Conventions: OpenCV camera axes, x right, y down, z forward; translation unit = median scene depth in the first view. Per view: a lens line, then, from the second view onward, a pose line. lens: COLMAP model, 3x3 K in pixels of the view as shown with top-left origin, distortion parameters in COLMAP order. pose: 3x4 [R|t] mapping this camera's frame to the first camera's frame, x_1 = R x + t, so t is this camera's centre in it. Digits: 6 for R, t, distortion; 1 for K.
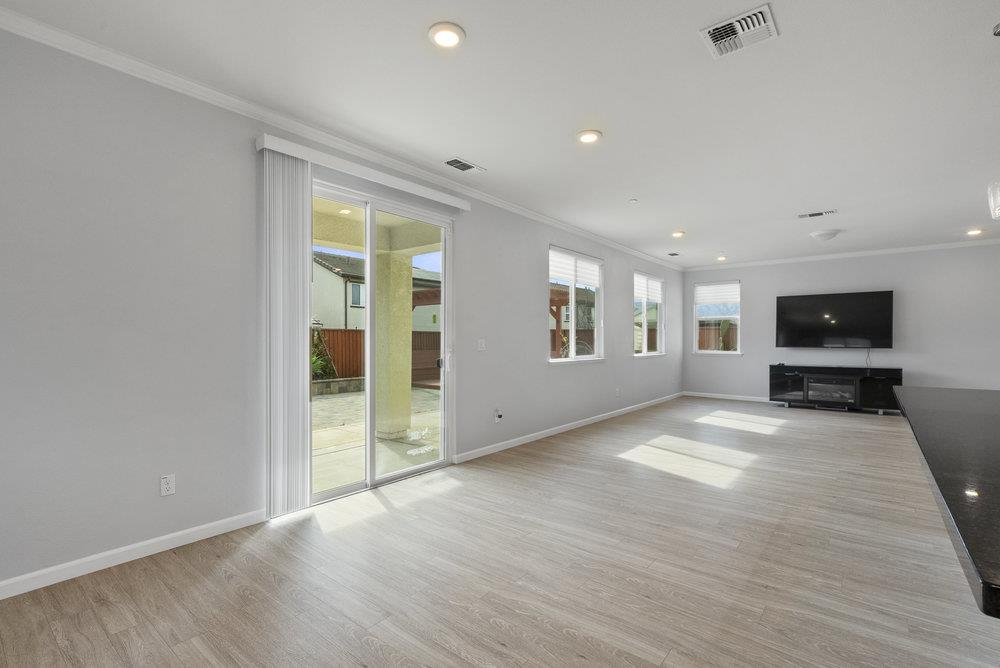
lens RADIAL K [[463.7, 0, 501.6], [0, 463.7, 336.4], [0, 0, 1]] dist [-0.002123, 0.000333]
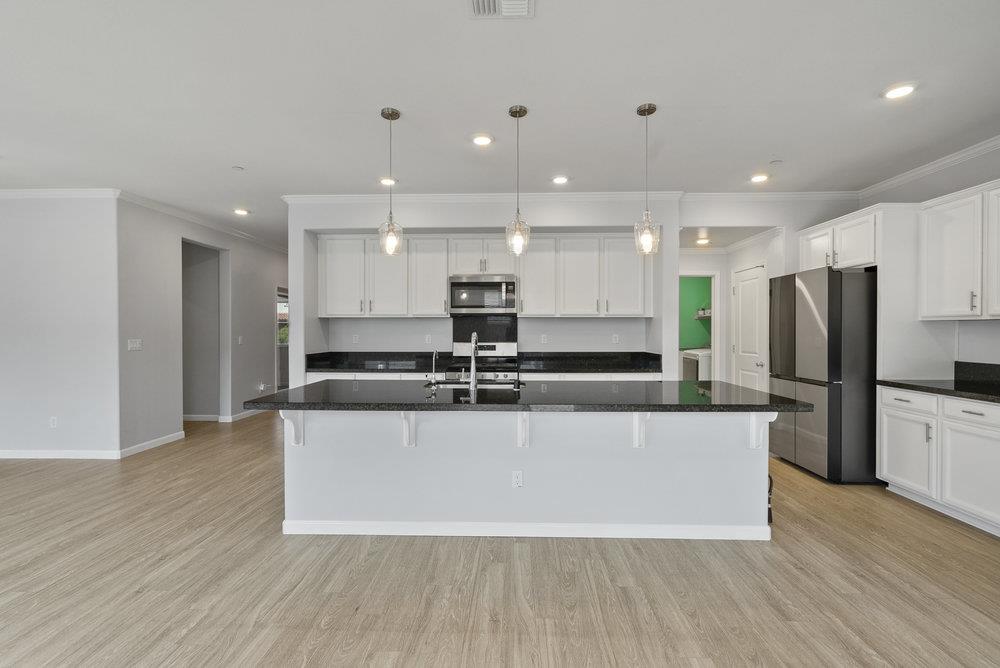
lens RADIAL K [[463.7, 0, 502.3], [0, 463.7, 333.8], [0, 0, 1]] dist [-0.002123, 0.000333]
pose [[-0.609588, -0.003007, 0.792712, -0.133588], [-0.002829, 0.999995, 0.001617, -0.021064], [-0.792713, -0.001257, -0.609594, 1.310102]]
